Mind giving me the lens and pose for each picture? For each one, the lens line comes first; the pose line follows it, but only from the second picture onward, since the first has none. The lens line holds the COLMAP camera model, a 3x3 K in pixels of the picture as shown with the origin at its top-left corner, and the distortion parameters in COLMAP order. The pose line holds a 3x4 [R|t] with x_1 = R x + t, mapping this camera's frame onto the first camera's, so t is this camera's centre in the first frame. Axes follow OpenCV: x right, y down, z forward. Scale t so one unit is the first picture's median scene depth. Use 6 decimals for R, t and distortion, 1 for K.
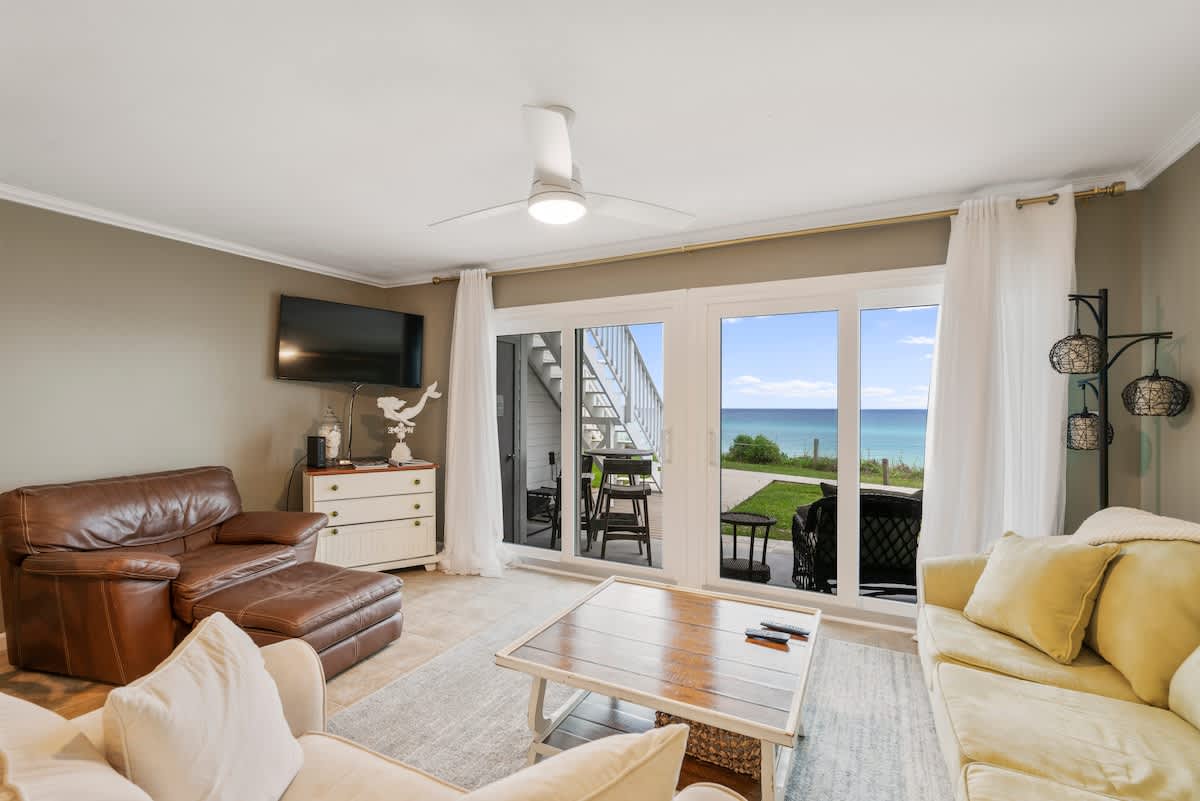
lens RADIAL K [[539.5, 0, 591.8], [0, 539.5, 404.2], [0, 0, 1]] dist [-0.002388, 0.000944]
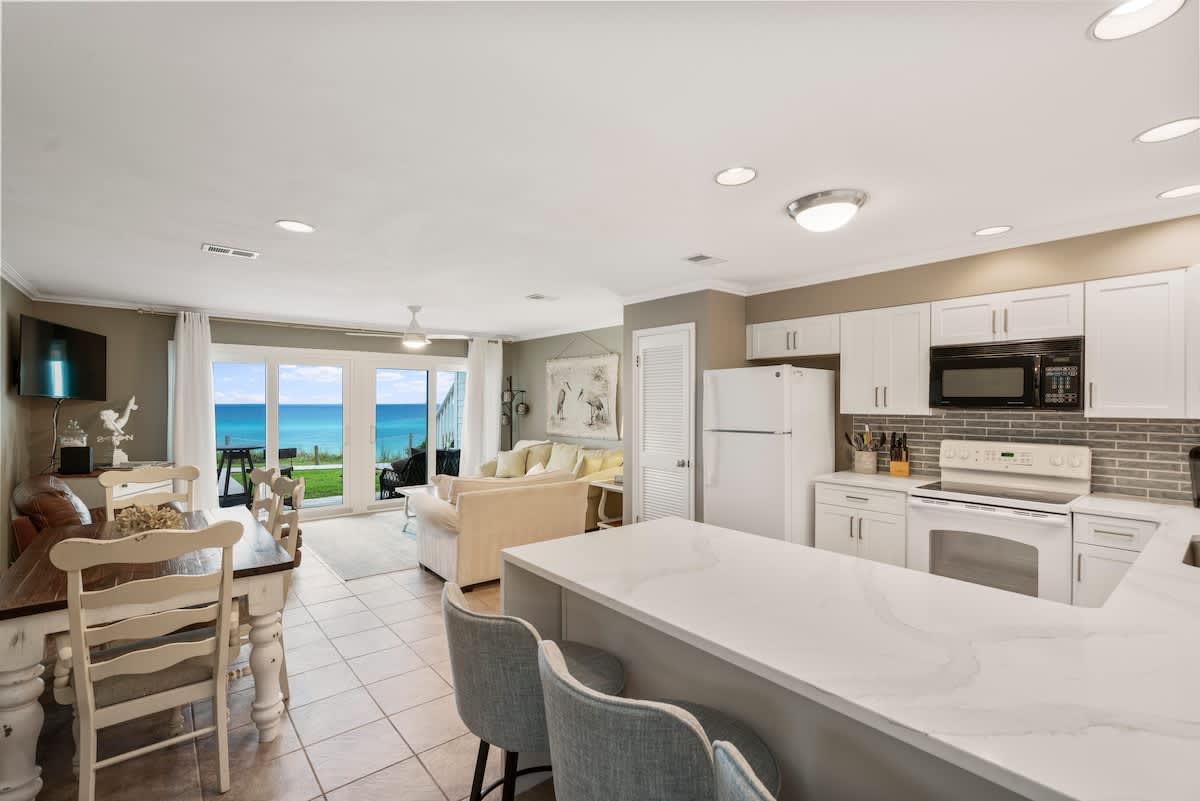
lens RADIAL K [[539.5, 0, 591.8], [0, 539.5, 404.2], [0, 0, 1]] dist [-0.002388, 0.000944]
pose [[0.394305, -0.005871, 0.918961, -1.102994], [-0.003498, 0.999963, 0.007889, -0.041306], [-0.918973, -0.006325, 0.394269, -0.436537]]
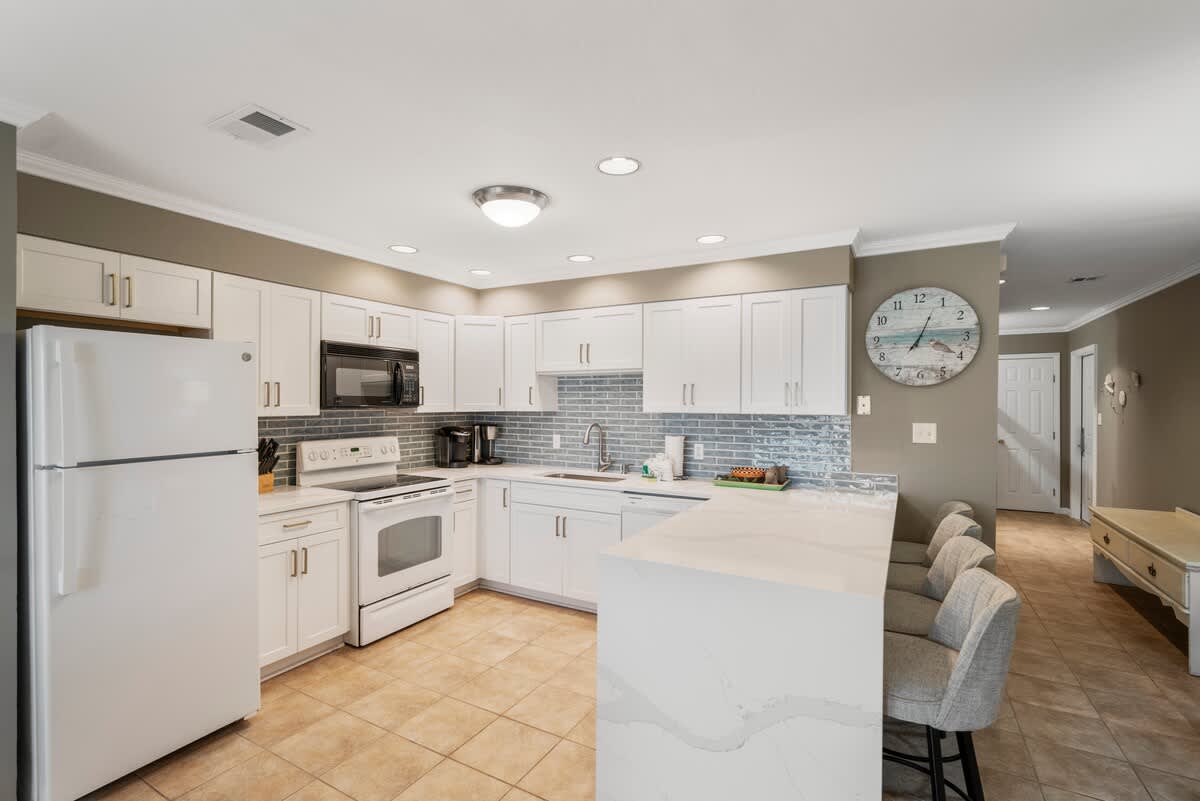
lens RADIAL K [[539.5, 0, 591.8], [0, 539.5, 404.2], [0, 0, 1]] dist [-0.002388, 0.000944]
pose [[-0.998723, -0.005805, 0.050192, -0.523638], [-0.005798, 0.999983, 0.000291, -0.037619], [-0.050193, 0.000000, -0.998740, 0.186923]]
